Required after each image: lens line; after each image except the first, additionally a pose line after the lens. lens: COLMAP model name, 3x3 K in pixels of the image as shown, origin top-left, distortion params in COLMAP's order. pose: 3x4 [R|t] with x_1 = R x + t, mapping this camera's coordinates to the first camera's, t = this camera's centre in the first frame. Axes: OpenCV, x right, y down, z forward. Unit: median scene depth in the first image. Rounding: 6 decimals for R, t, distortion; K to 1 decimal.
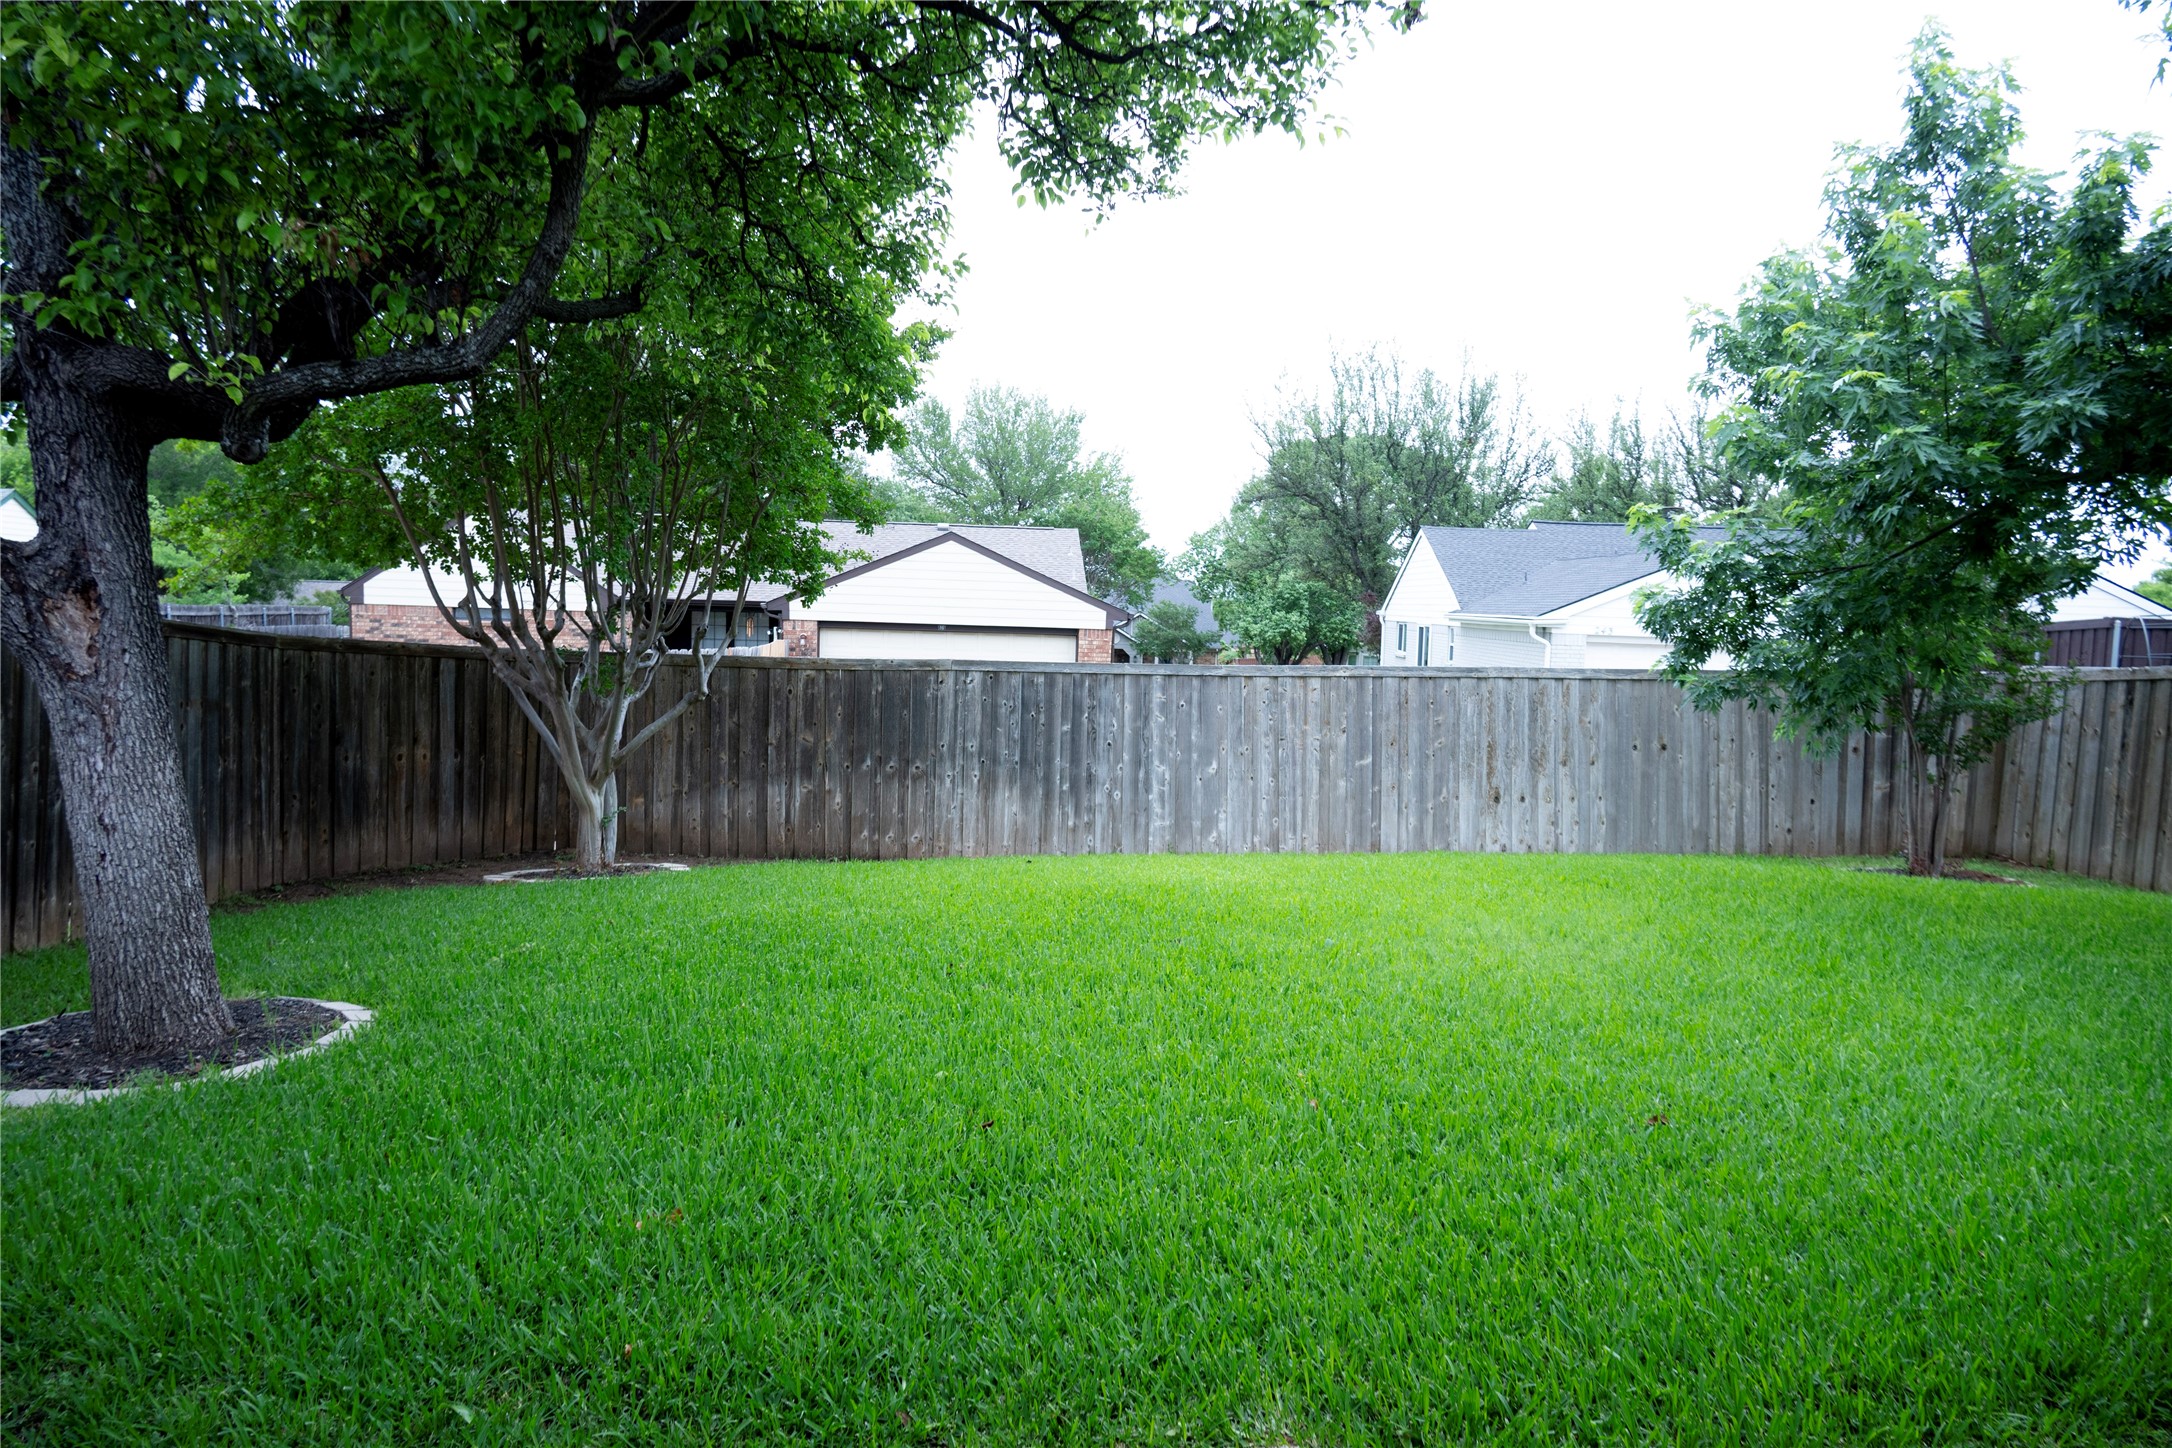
lens RADIAL K [[1432.5, 0, 1084.8], [0, 1432.5, 732.8], [0, 0, 1]] dist [0.005801, -0.006869]
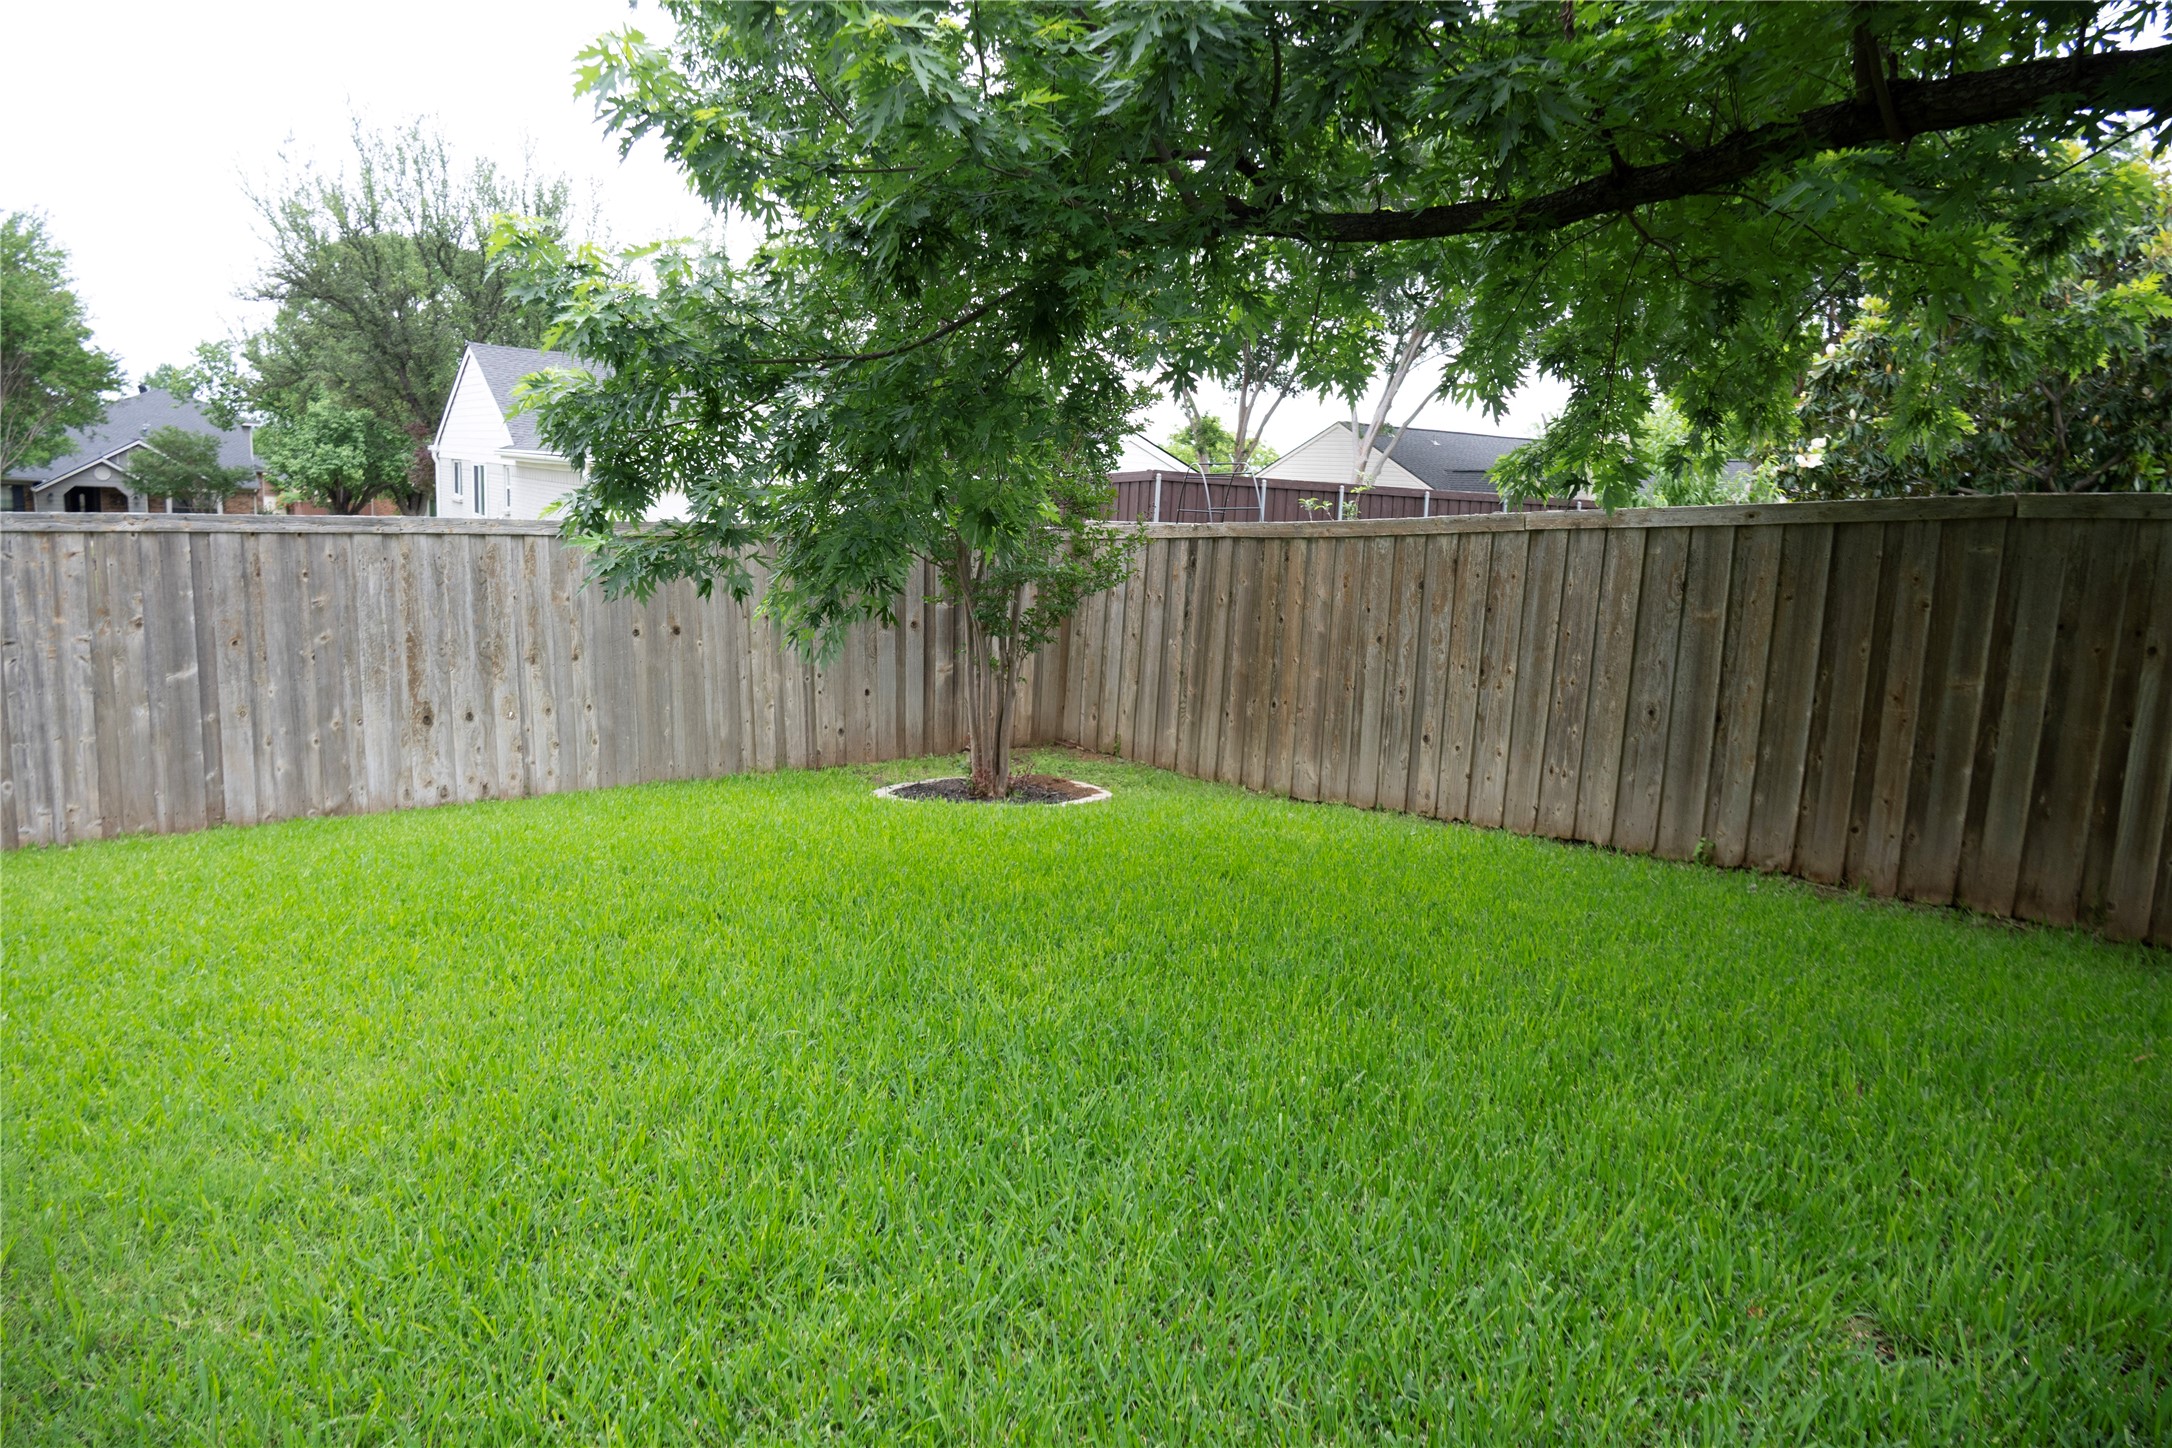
lens RADIAL K [[1432.5, 0, 1084.8], [0, 1432.5, 732.8], [0, 0, 1]] dist [0.005801, -0.006869]
pose [[0.832860, -0.076019, 0.548239, 0.177162], [0.017773, 0.993685, 0.110785, -0.015343], [-0.553199, -0.082525, 0.828952, 0.284779]]
